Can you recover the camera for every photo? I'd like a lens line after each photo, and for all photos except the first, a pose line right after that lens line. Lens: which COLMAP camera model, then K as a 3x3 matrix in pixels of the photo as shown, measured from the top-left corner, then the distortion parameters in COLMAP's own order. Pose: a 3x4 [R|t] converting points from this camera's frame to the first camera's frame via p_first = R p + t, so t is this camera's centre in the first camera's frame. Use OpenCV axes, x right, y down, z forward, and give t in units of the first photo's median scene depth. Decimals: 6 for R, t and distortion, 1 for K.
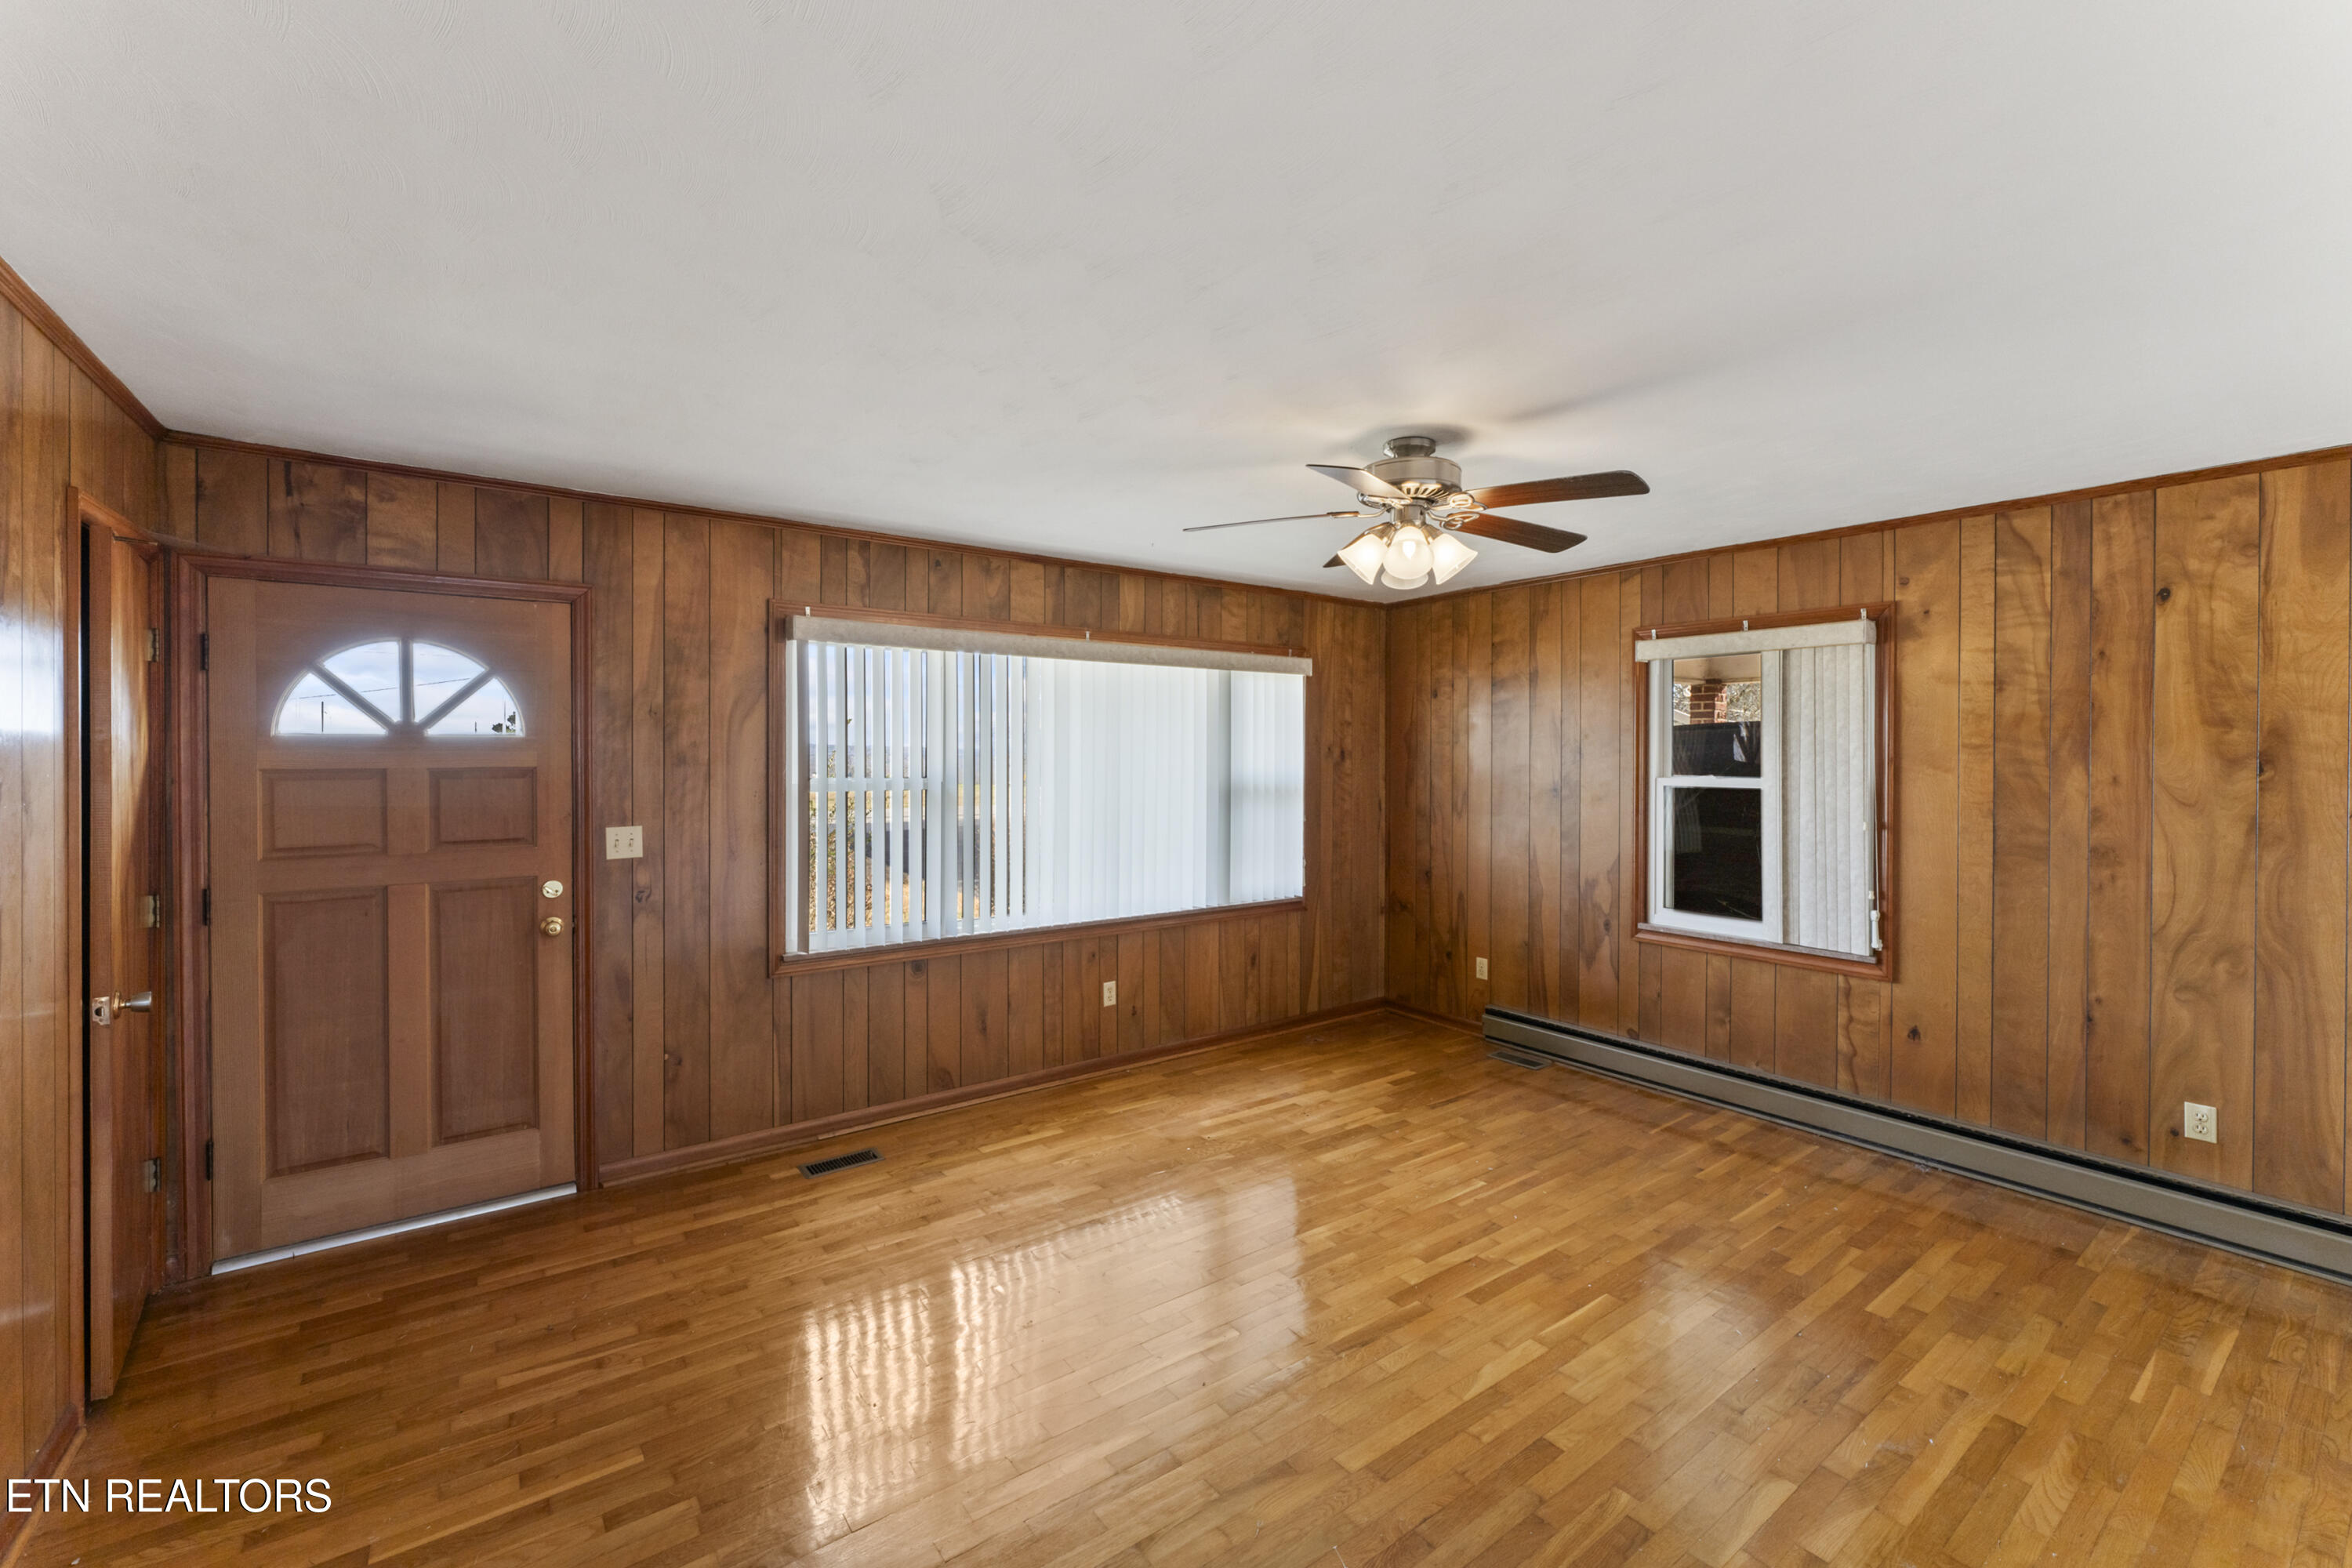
lens RADIAL K [[964.4, 0, 1164.4], [0, 964.4, 768.9], [0, 0, 1]] dist [-0.002030, -0.000194]
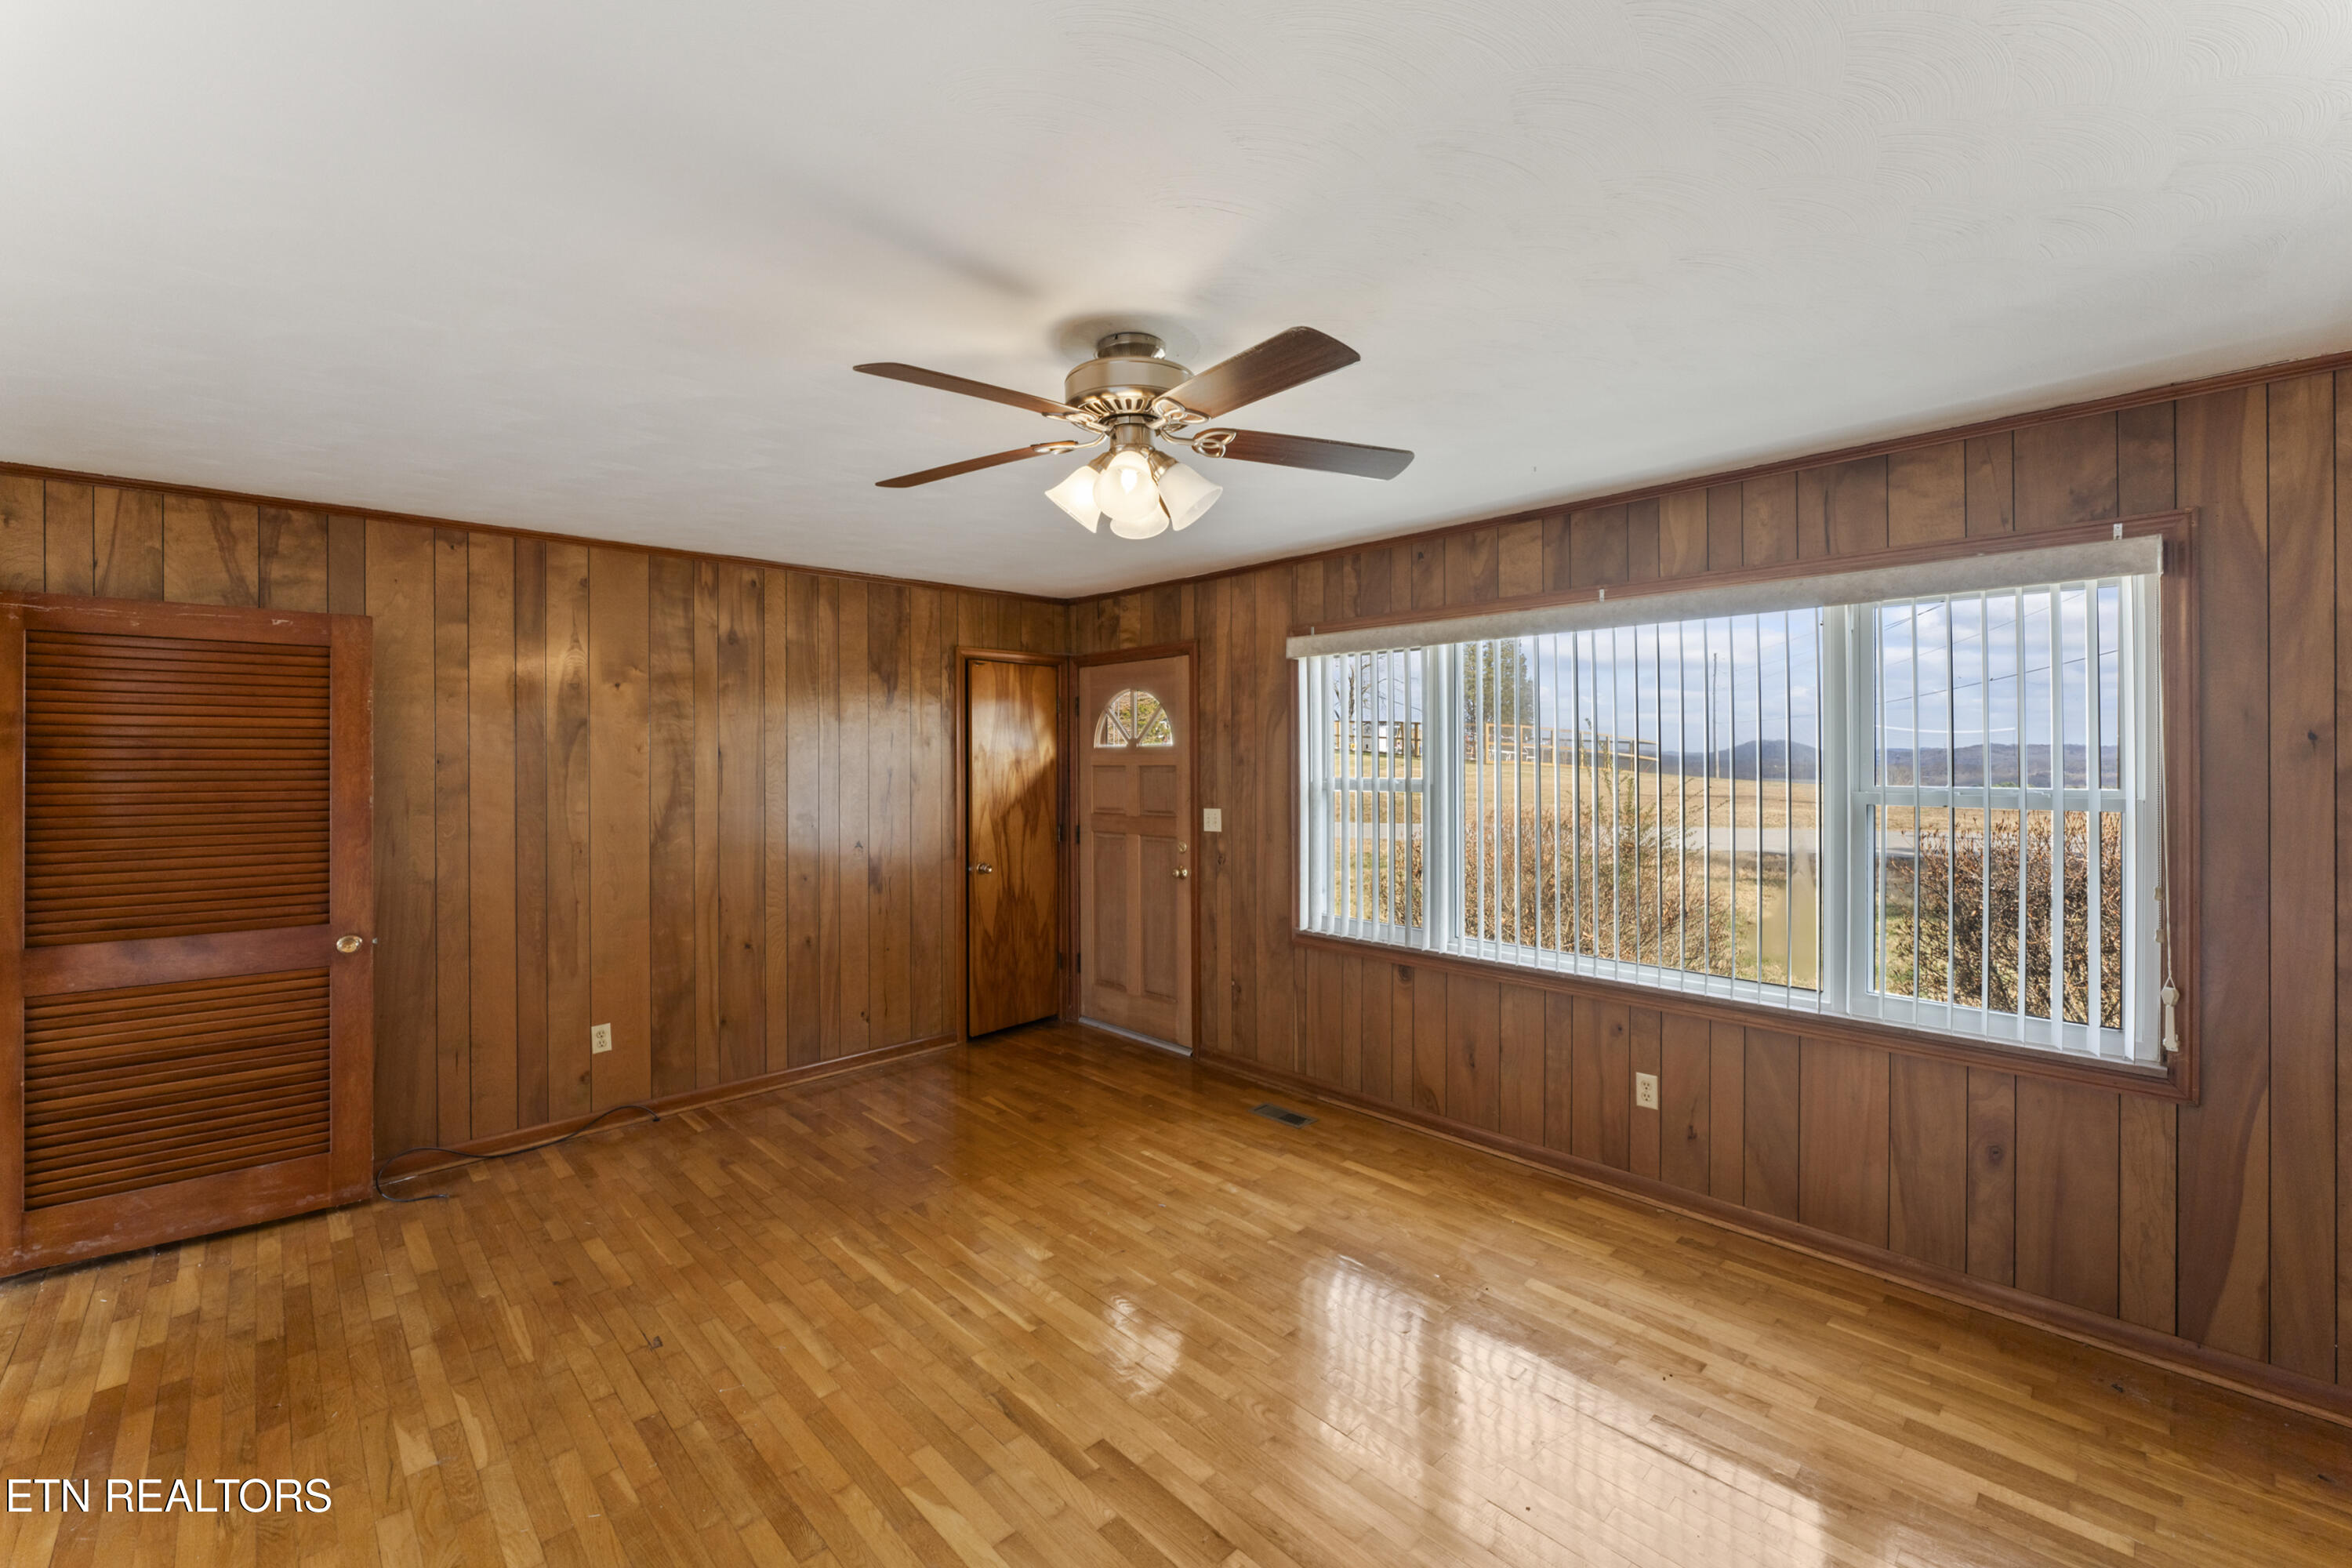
lens RADIAL K [[964.4, 0, 1163.2], [0, 964.4, 763.6], [0, 0, 1]] dist [-0.002030, -0.000194]
pose [[0.129249, 0.004877, -0.991600, 0.743629], [-0.009989, 0.999944, 0.003616, -0.008645], [0.991562, 0.009438, 0.129290, 0.683135]]
